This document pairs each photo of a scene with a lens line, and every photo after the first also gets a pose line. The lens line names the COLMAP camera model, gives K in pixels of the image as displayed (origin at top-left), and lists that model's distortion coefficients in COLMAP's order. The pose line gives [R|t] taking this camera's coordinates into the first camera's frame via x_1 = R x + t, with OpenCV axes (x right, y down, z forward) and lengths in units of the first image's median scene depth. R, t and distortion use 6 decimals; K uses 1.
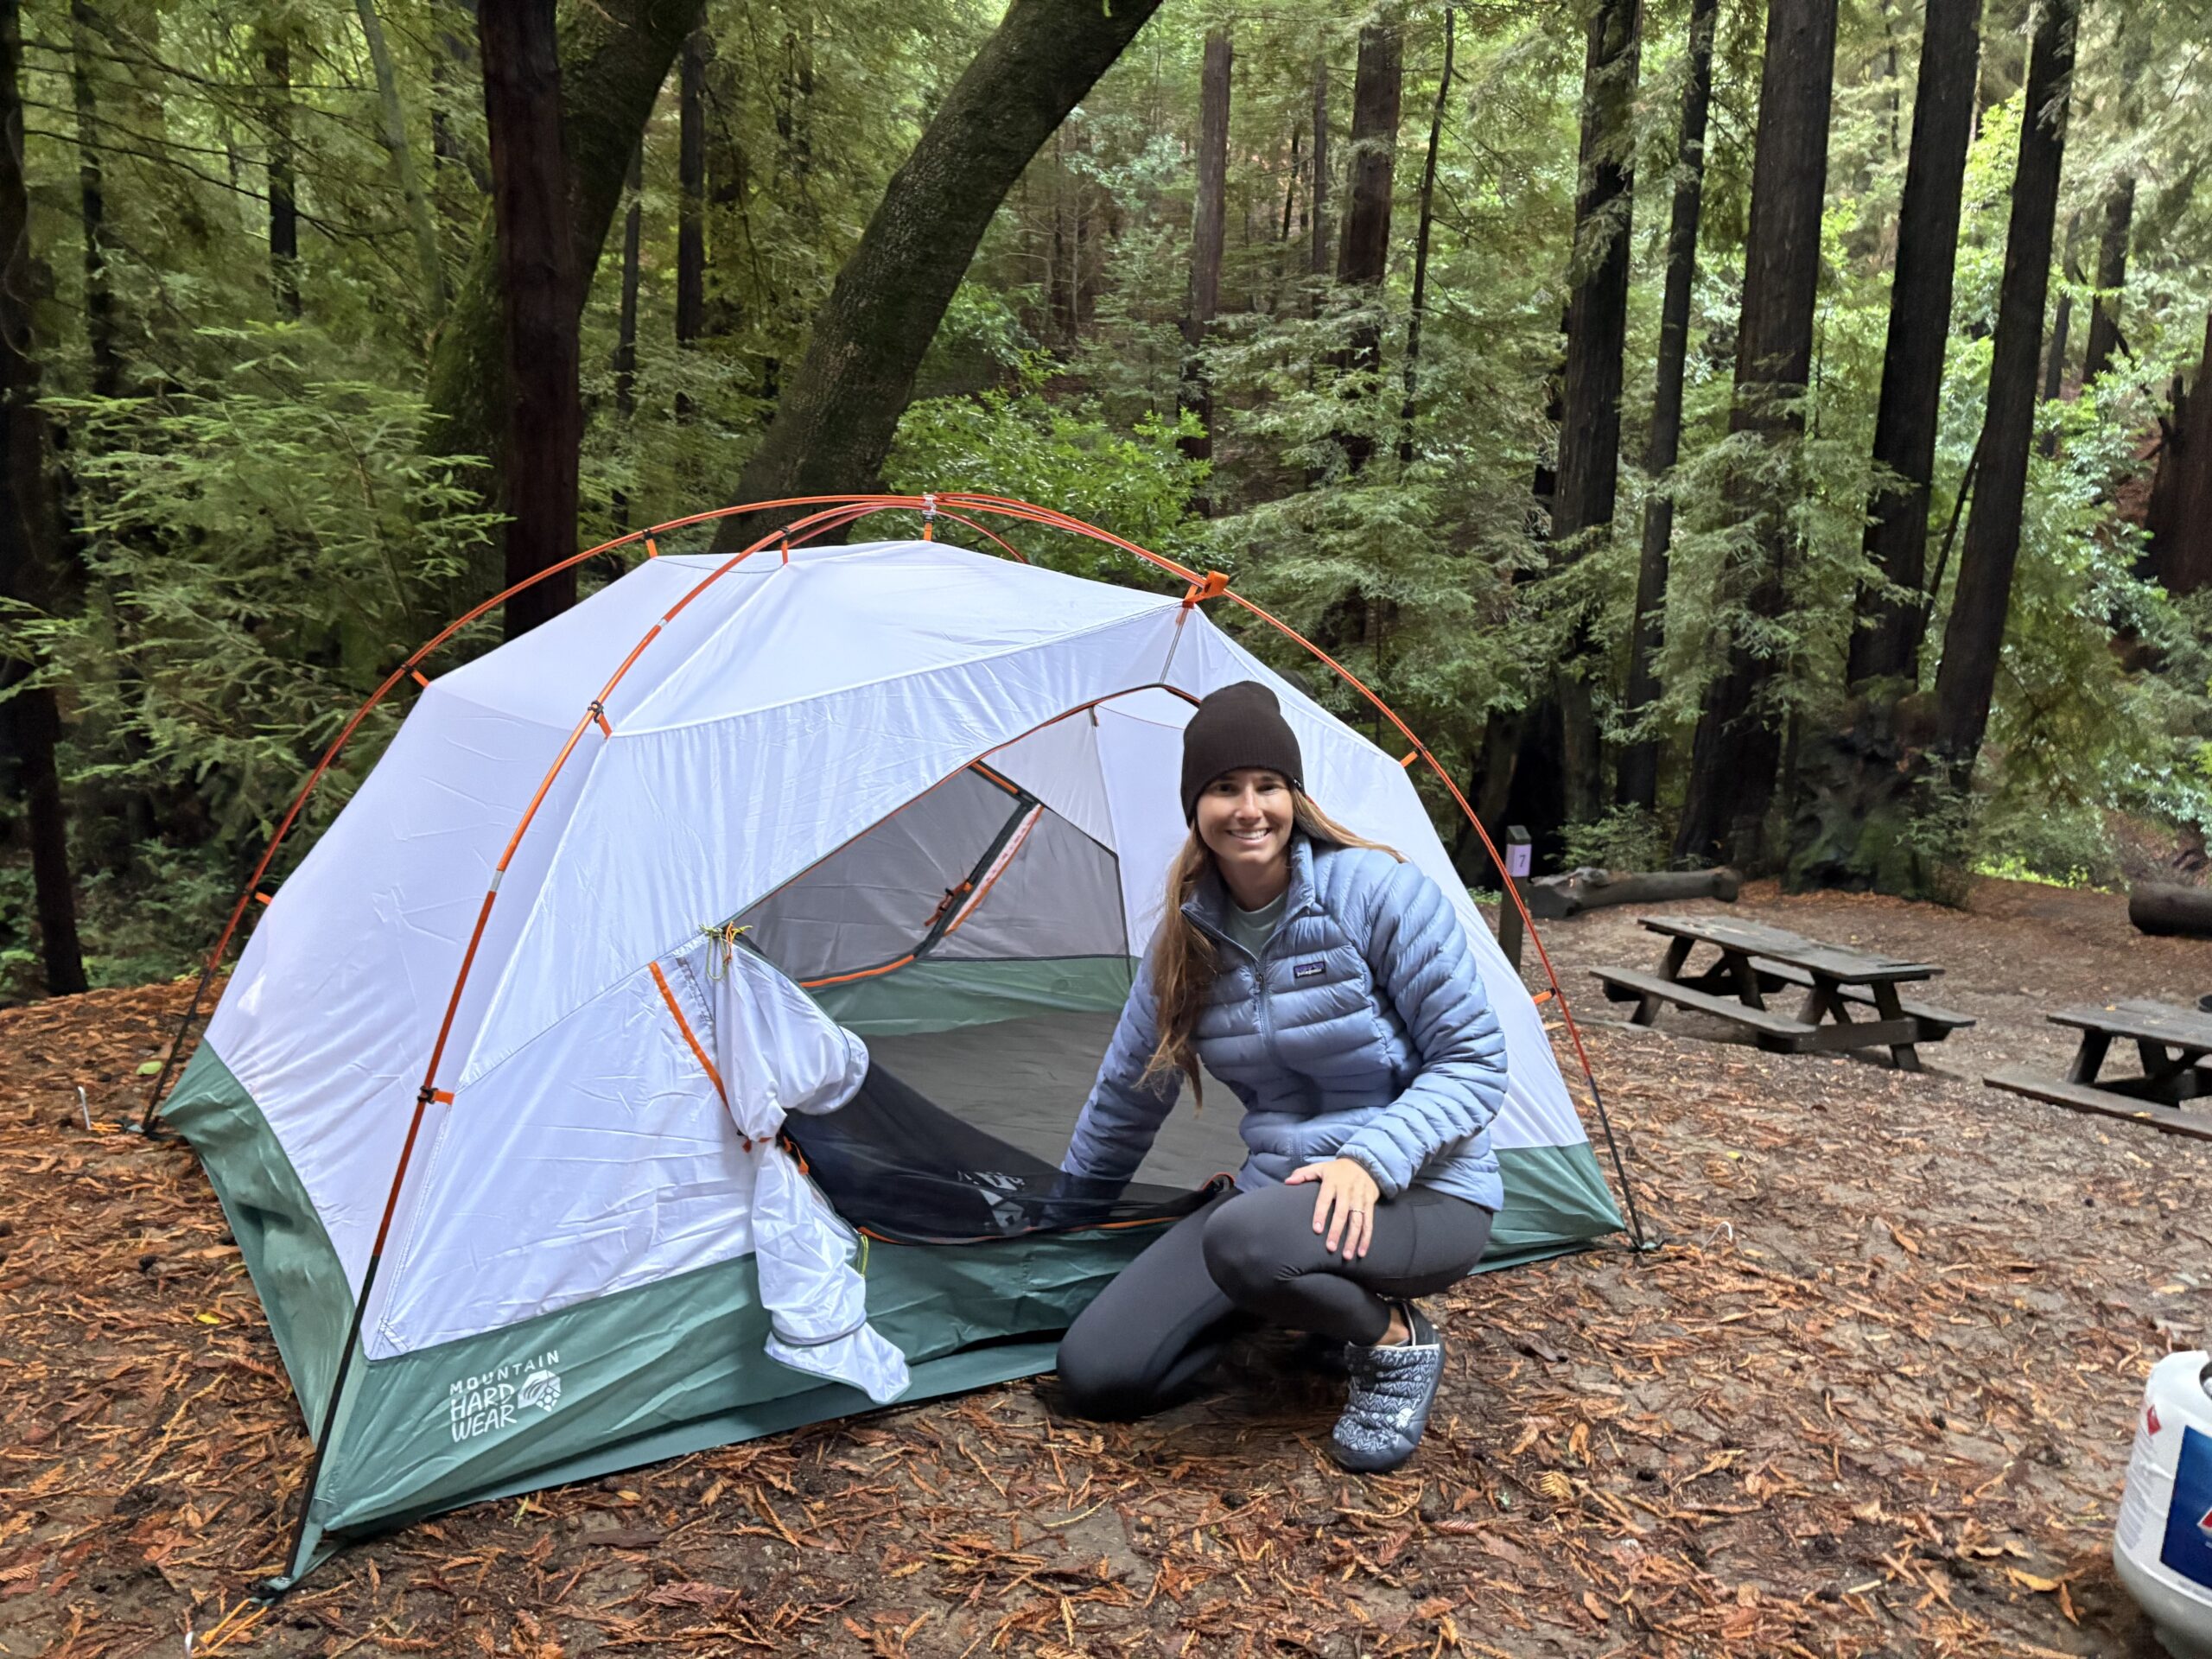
lens RADIAL K [[1670.7, 0, 1114.1], [0, 1670.7, 831.3], [0, 0, 1]] dist [0.043415, -0.038716]
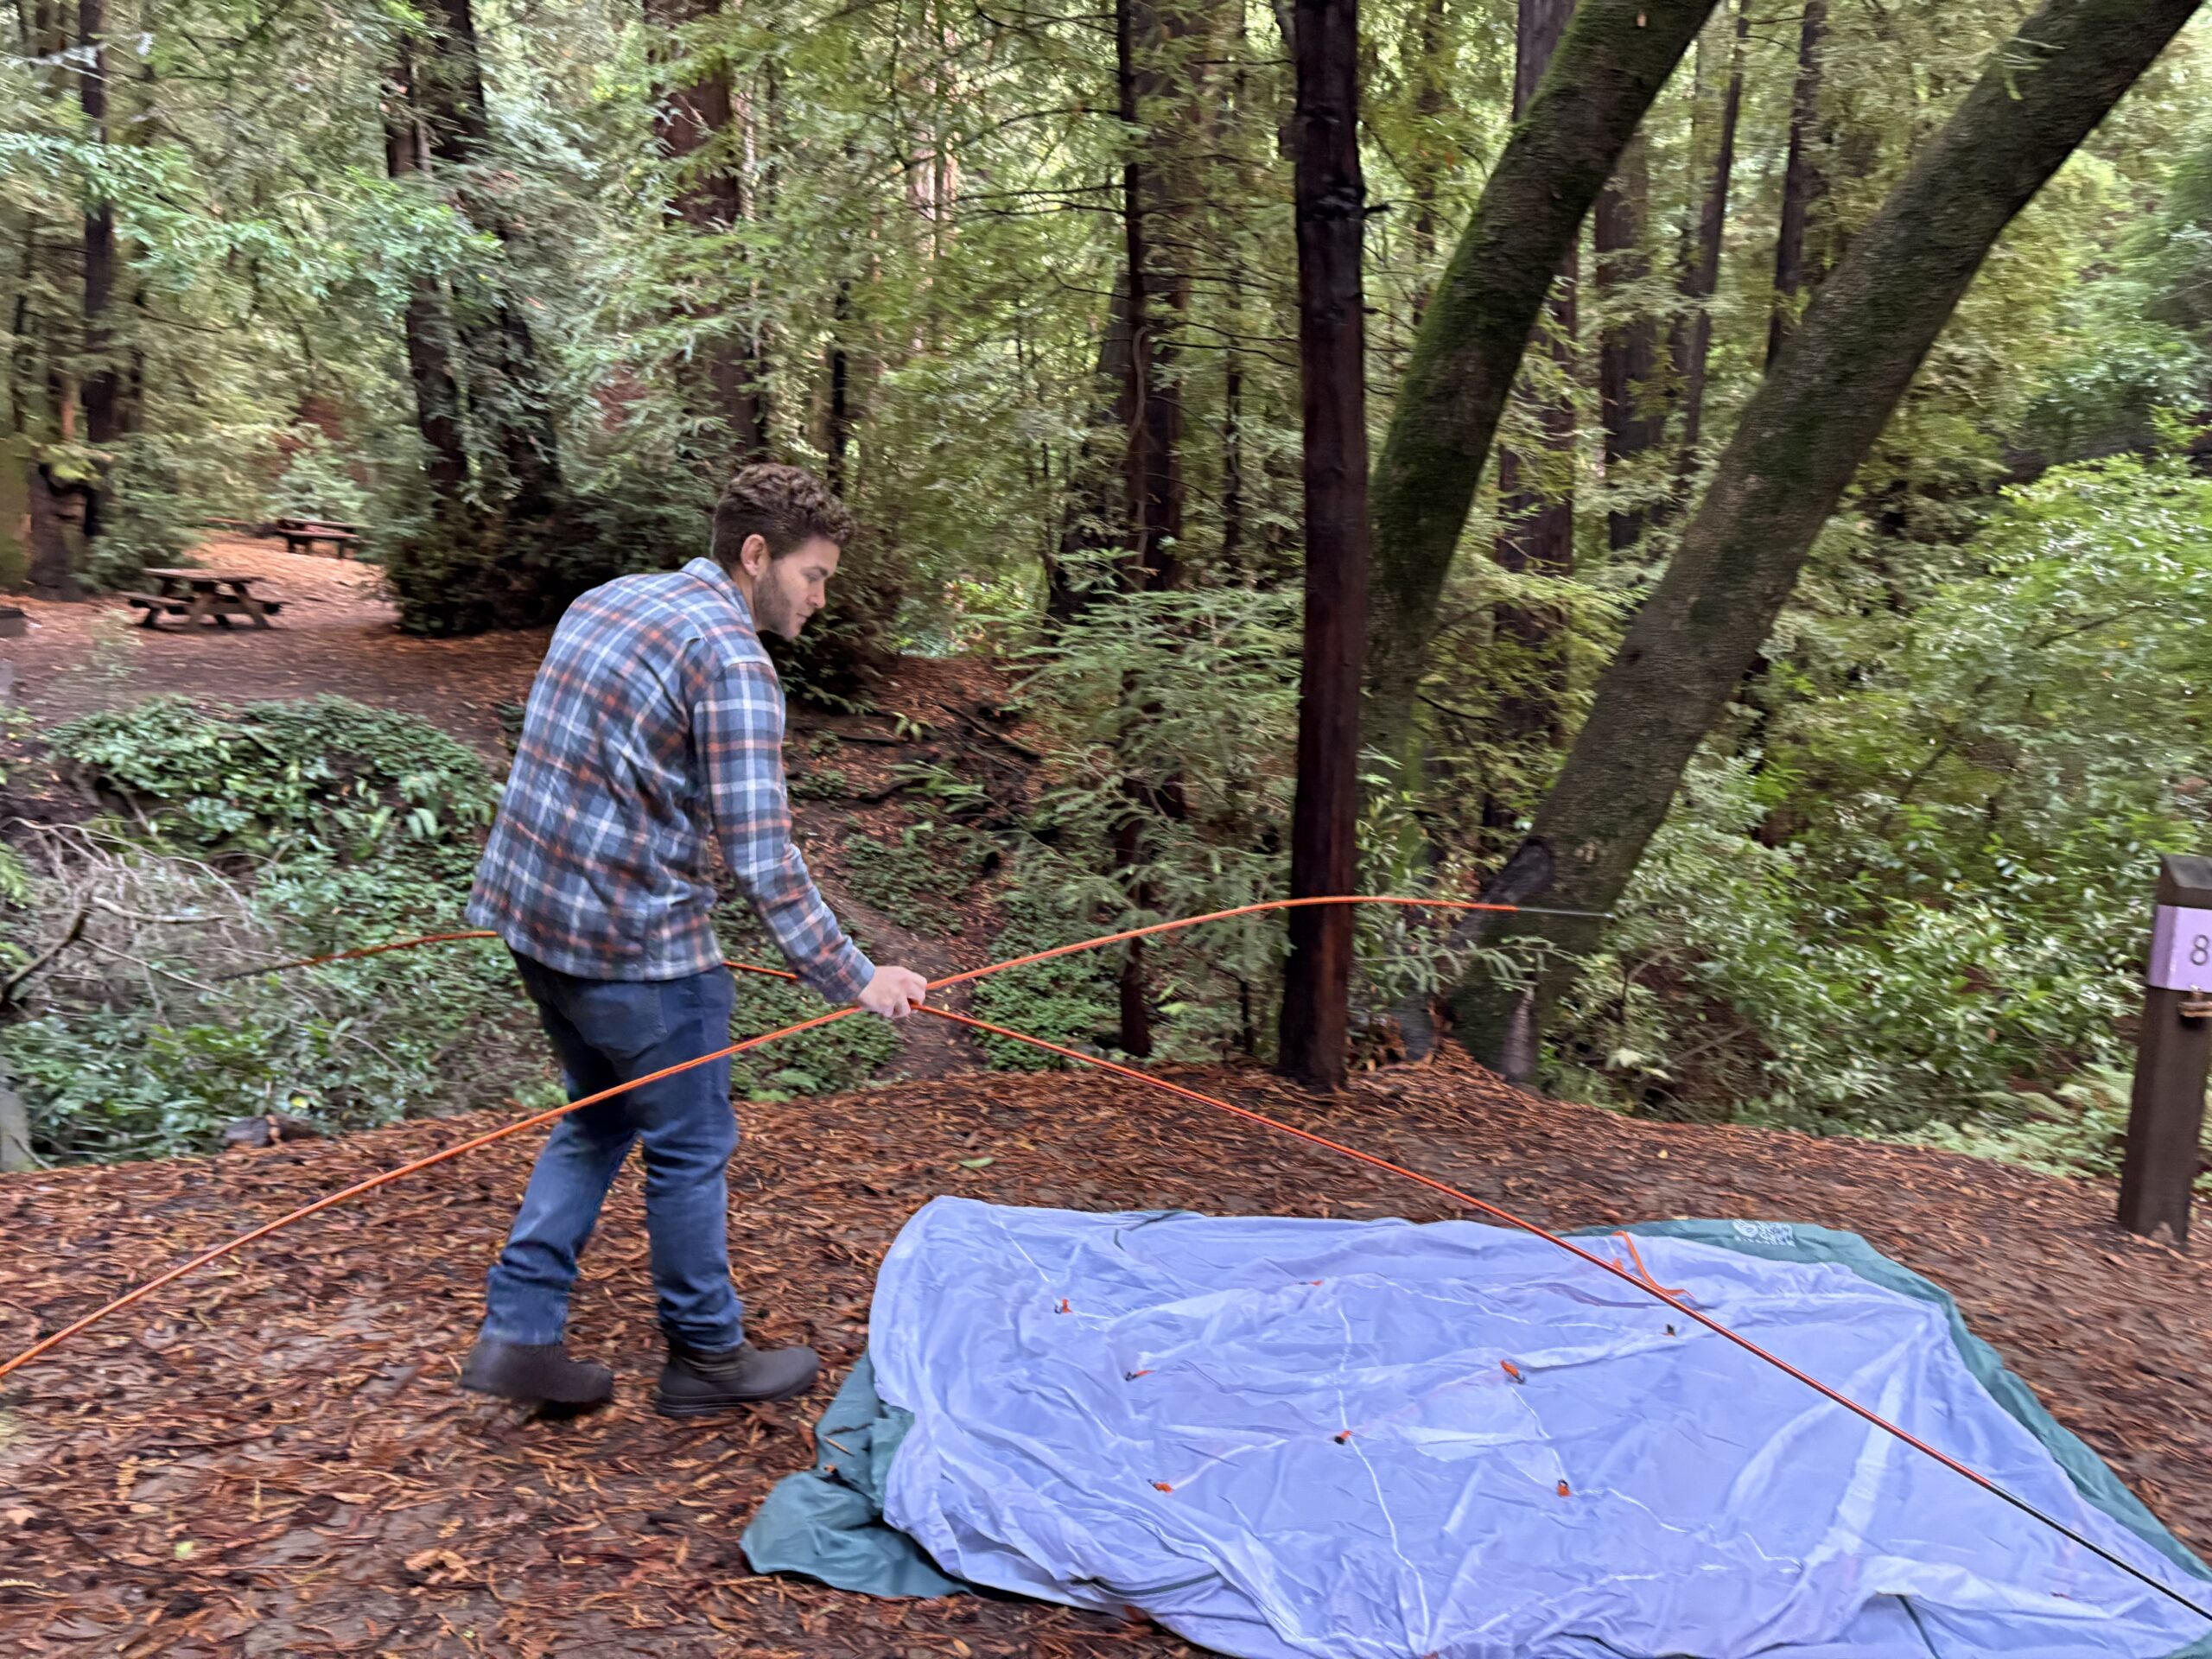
lens RADIAL K [[1670.7, 0, 1123.4], [0, 1670.7, 847.0], [0, 0, 1]] dist [0.043415, -0.038716]
pose [[0.802757, 0.050044, -0.594203, 0.094853], [-0.073328, 0.997194, -0.015080, -0.027649], [0.591781, 0.055677, 0.804174, 0.022615]]
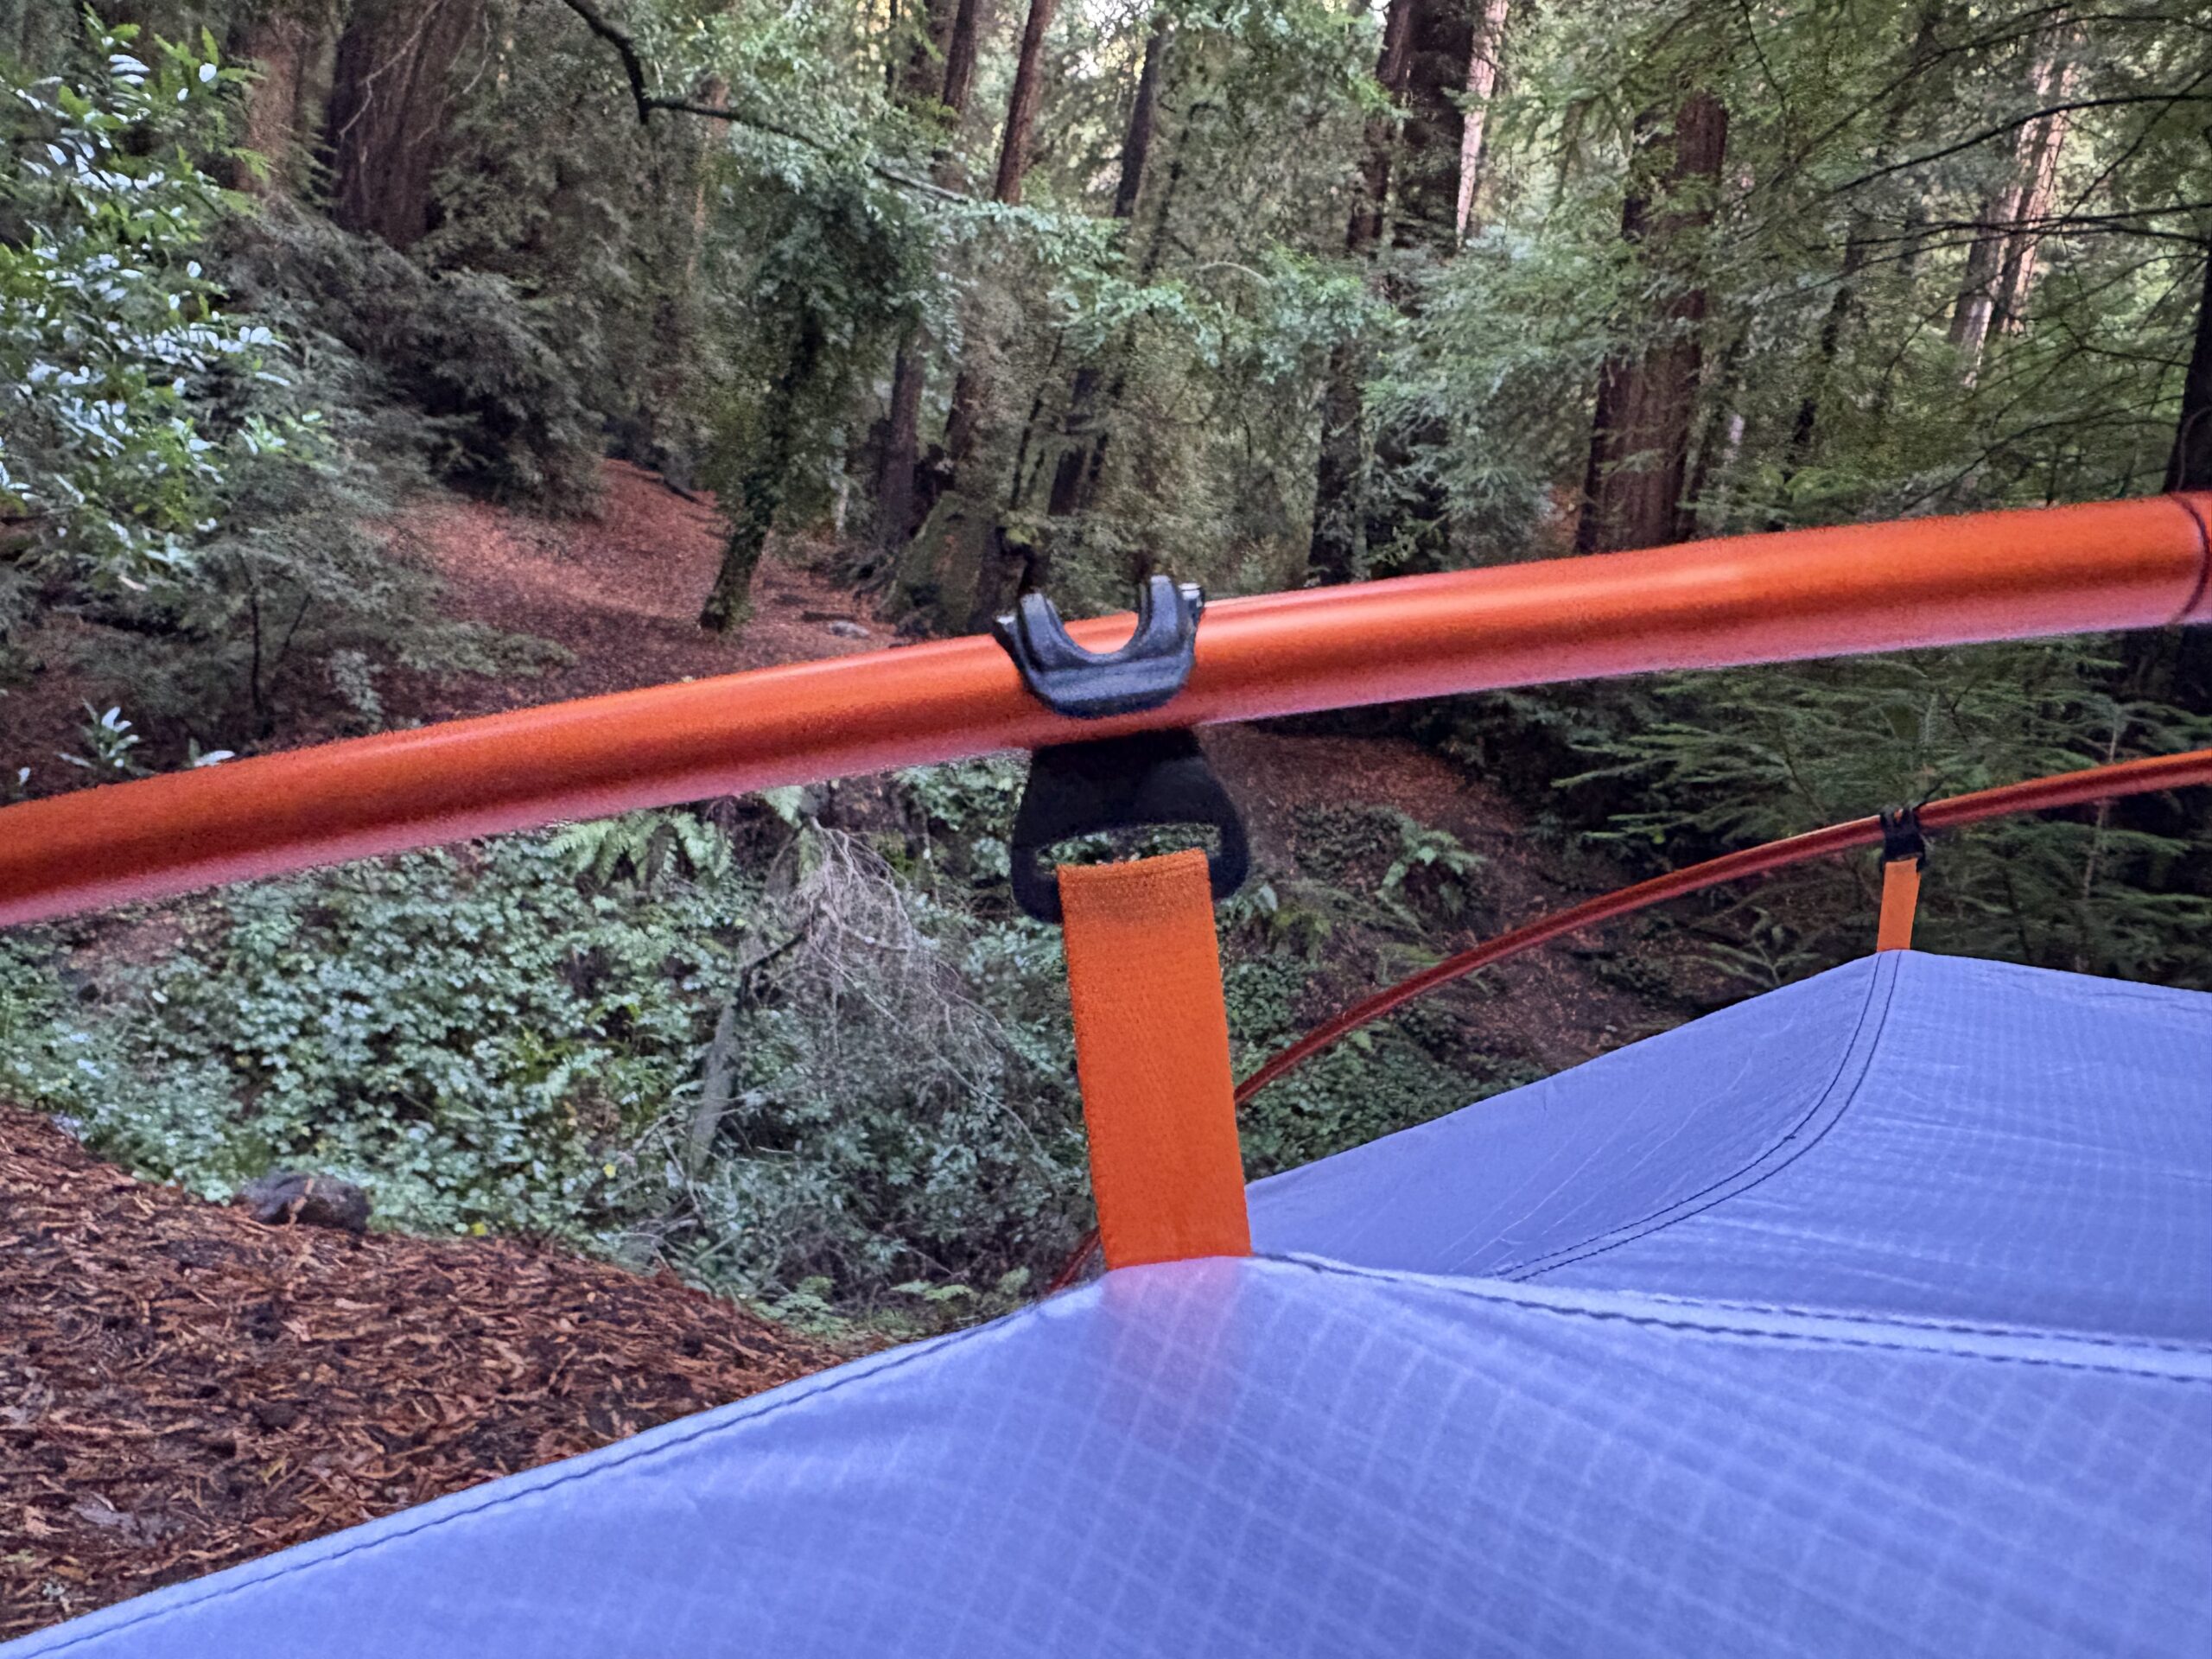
lens RADIAL K [[1670.7, 0, 1091.1], [0, 1670.7, 831.2], [0, 0, 1]] dist [0.043415, -0.038716]
pose [[0.335766, 0.097595, -0.936876, -0.047815], [-0.309527, 0.950816, -0.011884, -0.054675], [0.889637, 0.293979, 0.349460, 0.352619]]
